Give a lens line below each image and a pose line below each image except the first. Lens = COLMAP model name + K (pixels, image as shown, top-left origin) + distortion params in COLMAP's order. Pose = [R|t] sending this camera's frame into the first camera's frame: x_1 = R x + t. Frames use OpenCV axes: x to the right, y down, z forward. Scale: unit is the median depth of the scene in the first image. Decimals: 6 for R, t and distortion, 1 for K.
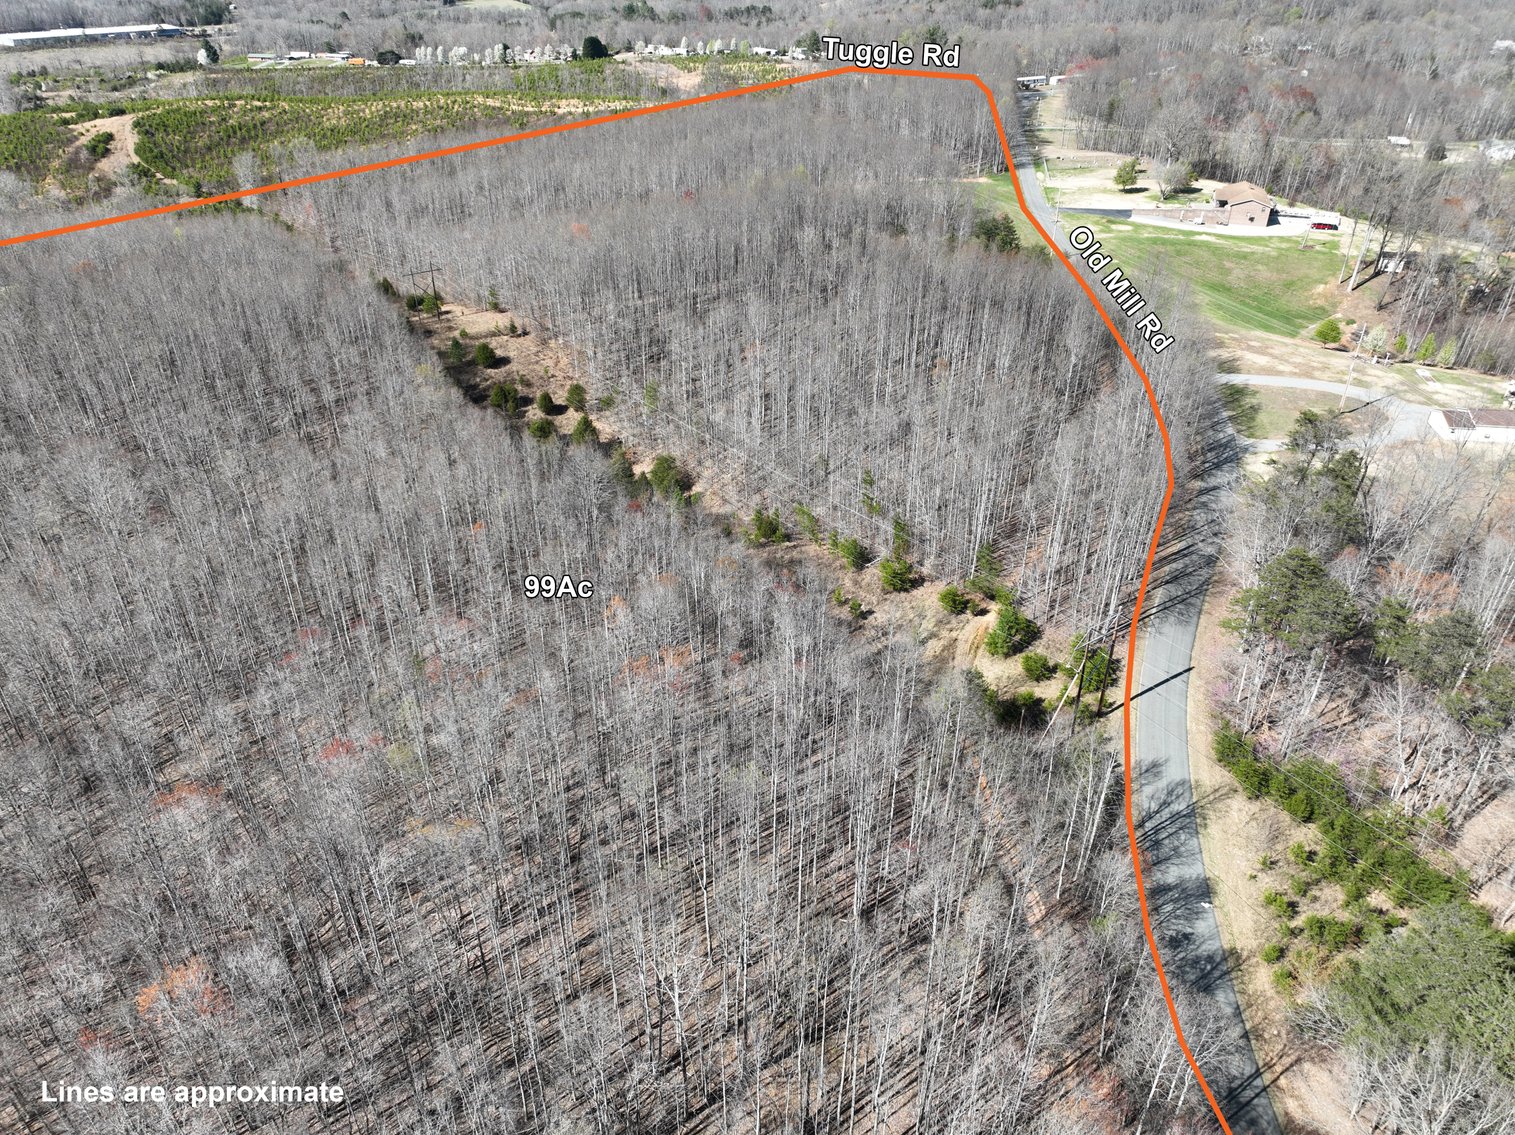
lens RADIAL K [[1063.5, 0, 764.4], [0, 1063.5, 565.7], [0, 0, 1]] dist [-0.006466, 0.024908]
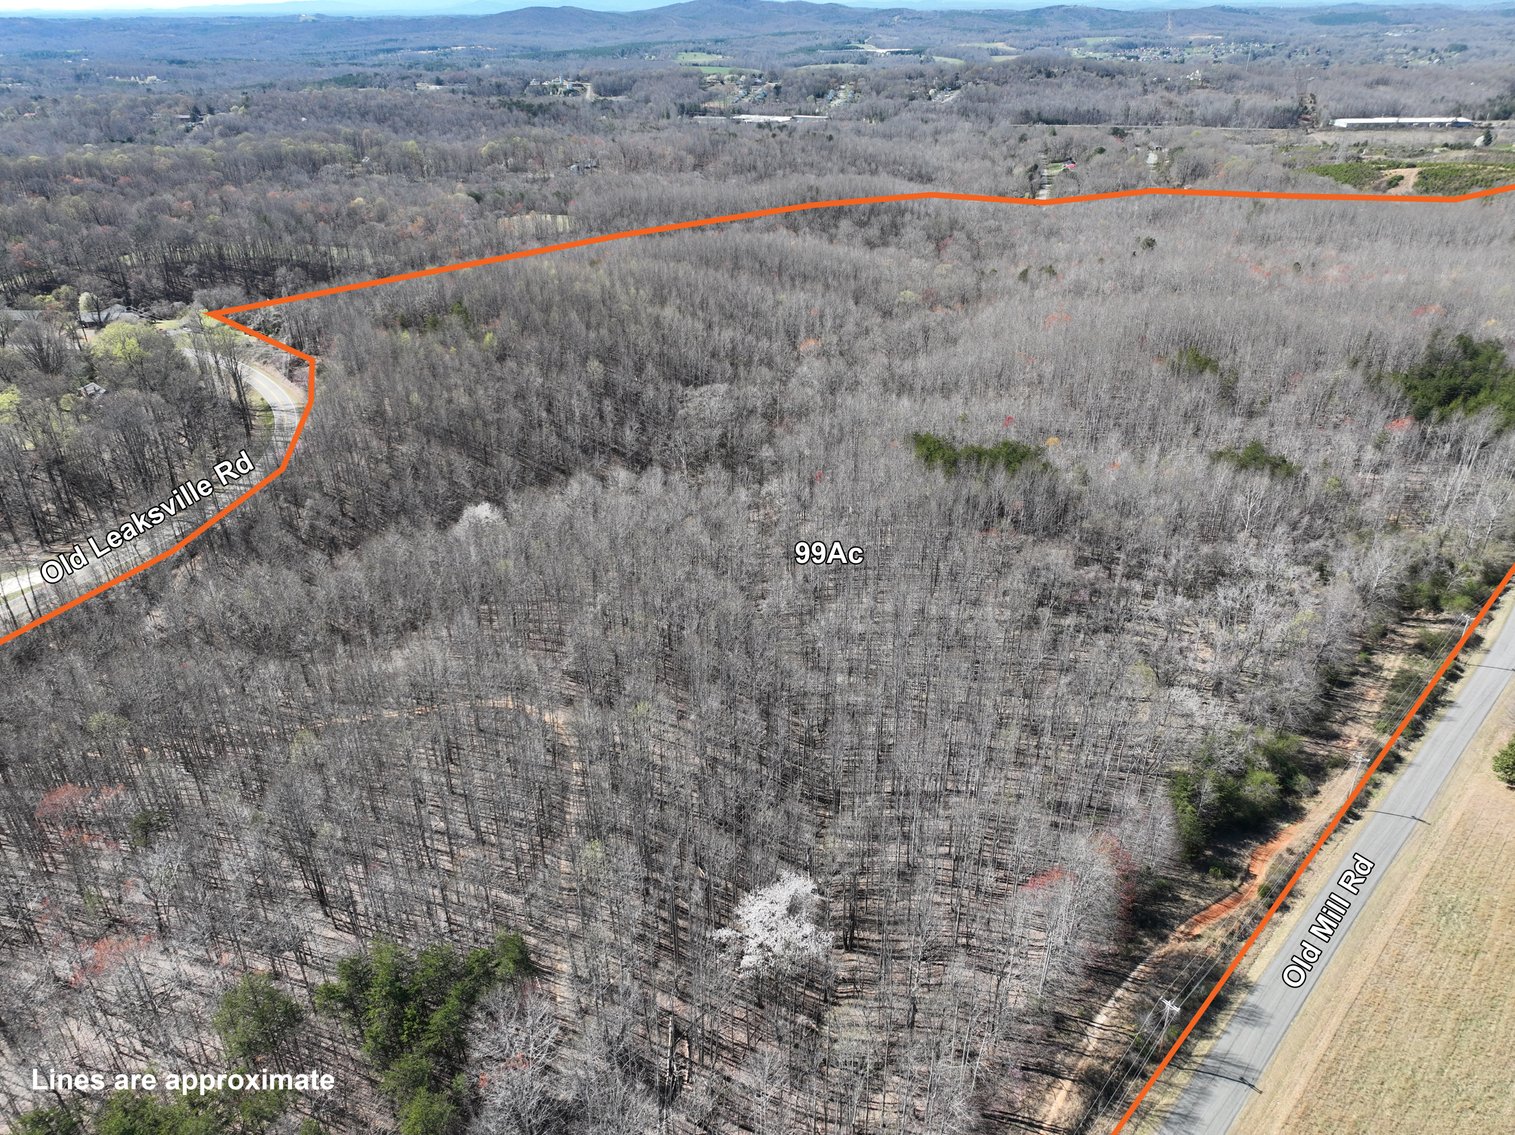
lens RADIAL K [[1063.5, 0, 764.4], [0, 1063.5, 565.7], [0, 0, 1]] dist [-0.006466, 0.024908]
pose [[0.539695, 0.387255, -0.747504, 0.209881], [-0.437258, 0.887702, 0.144187, 0.203627], [0.719399, 0.249035, 0.648419, -0.404318]]
